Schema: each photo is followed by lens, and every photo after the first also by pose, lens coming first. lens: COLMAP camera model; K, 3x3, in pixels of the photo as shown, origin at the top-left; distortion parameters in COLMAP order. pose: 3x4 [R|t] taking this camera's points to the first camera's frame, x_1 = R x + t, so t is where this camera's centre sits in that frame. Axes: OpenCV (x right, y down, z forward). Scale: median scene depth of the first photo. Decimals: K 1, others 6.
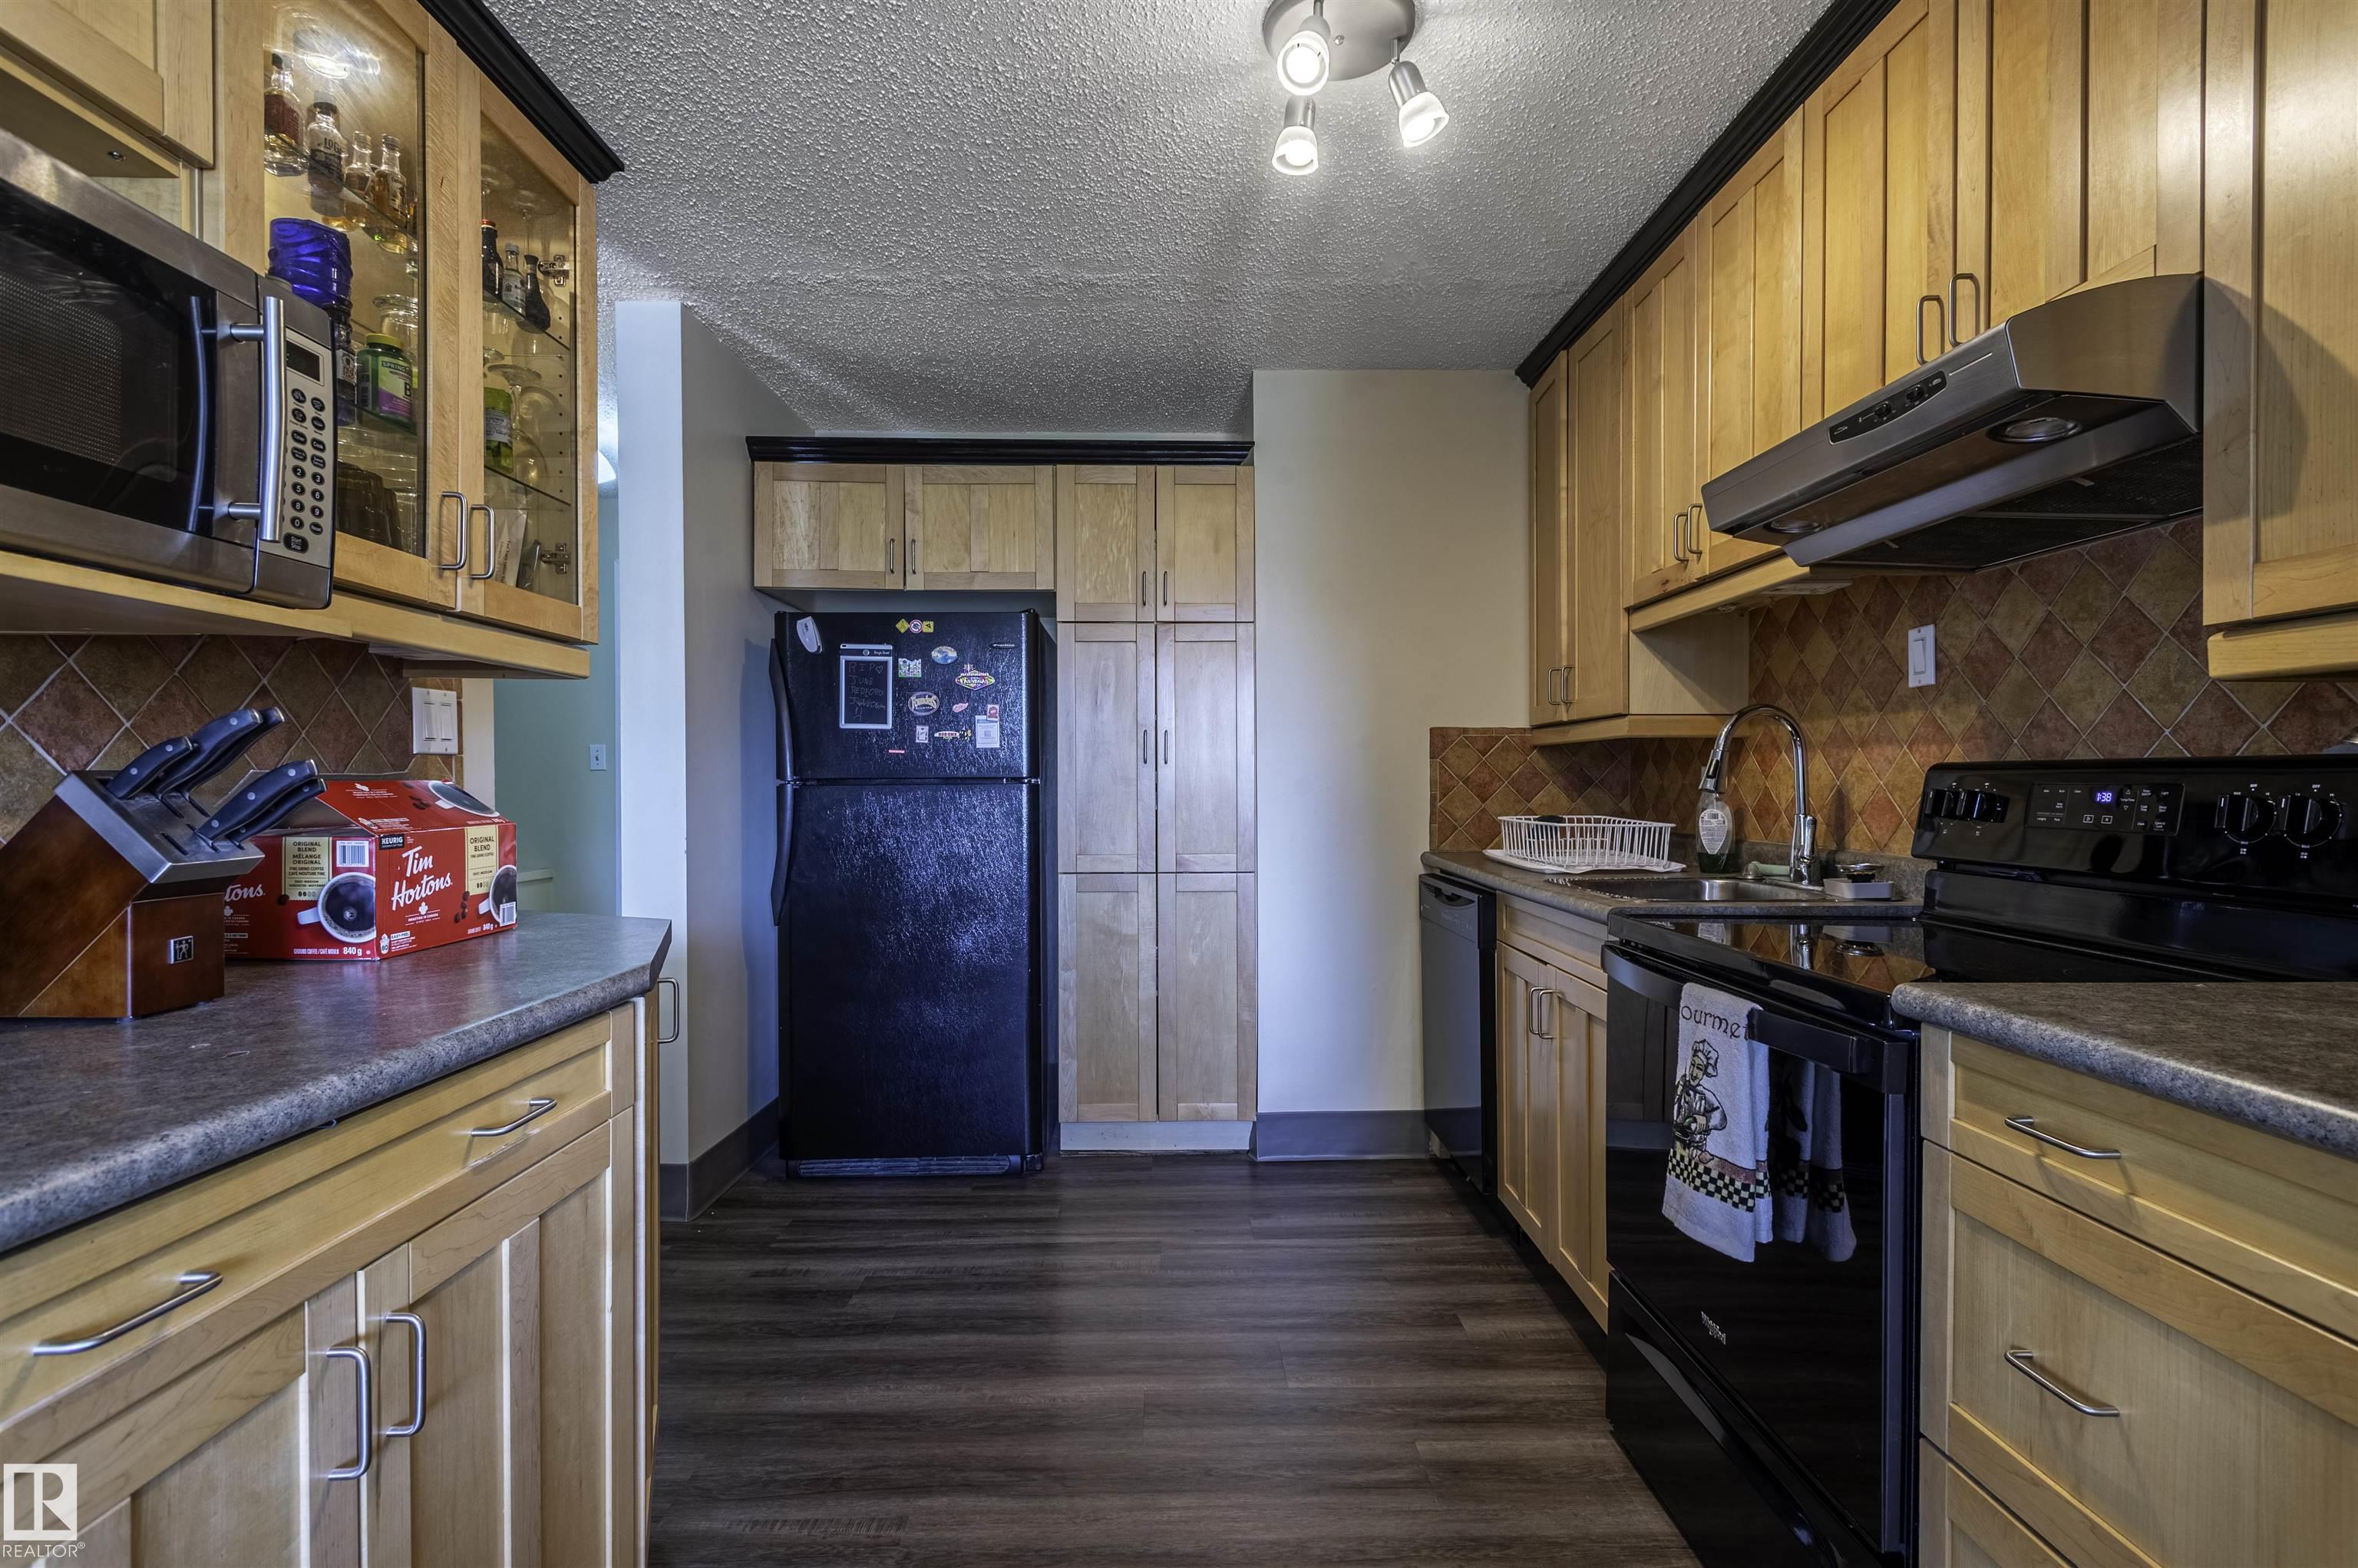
lens RADIAL K [[1129.6, 0, 1171.7], [0, 1129.6, 794.8], [0, 0, 1]] dist [0.006657, -0.003525]
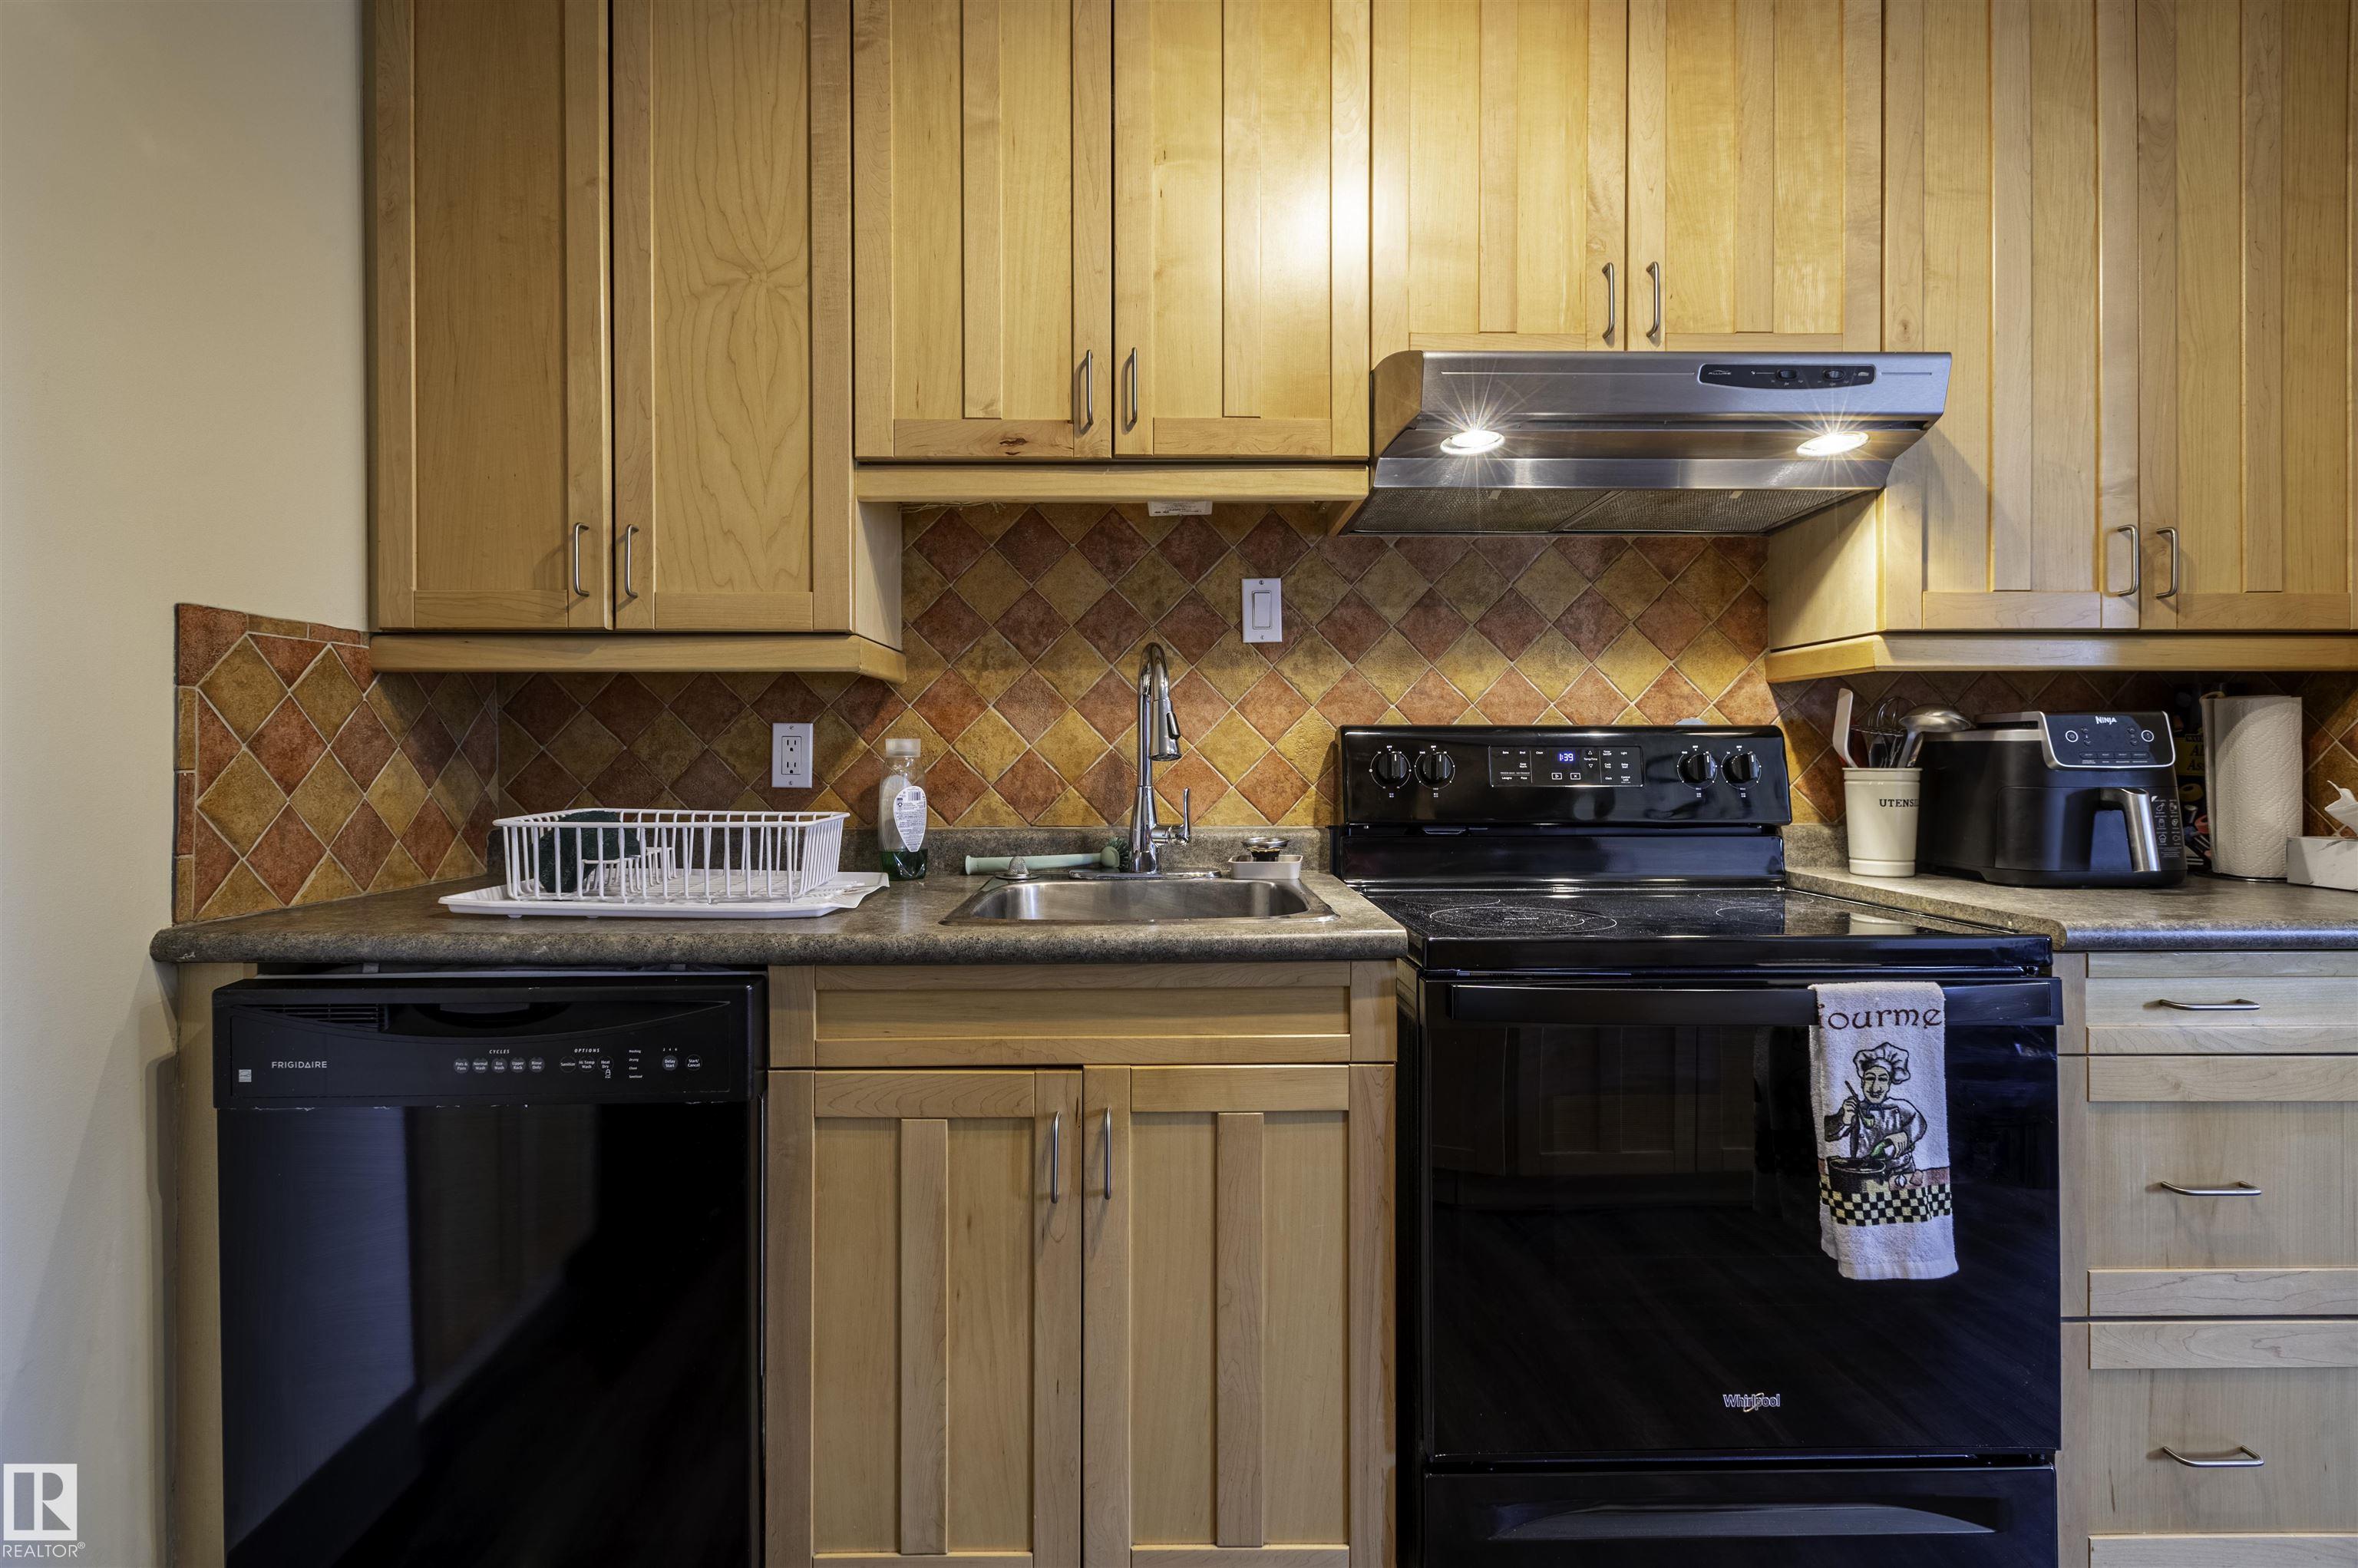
lens RADIAL K [[1124.5, 0, 1175.1], [0, 1124.5, 749.6], [0, 0, 1]] dist [0.003602, 0.000107]
pose [[-0.013763, 0.003086, 0.999901, -0.264256], [0.014051, 0.999897, -0.002892, -0.006372], [-0.999807, 0.014010, -0.013805, 1.108012]]
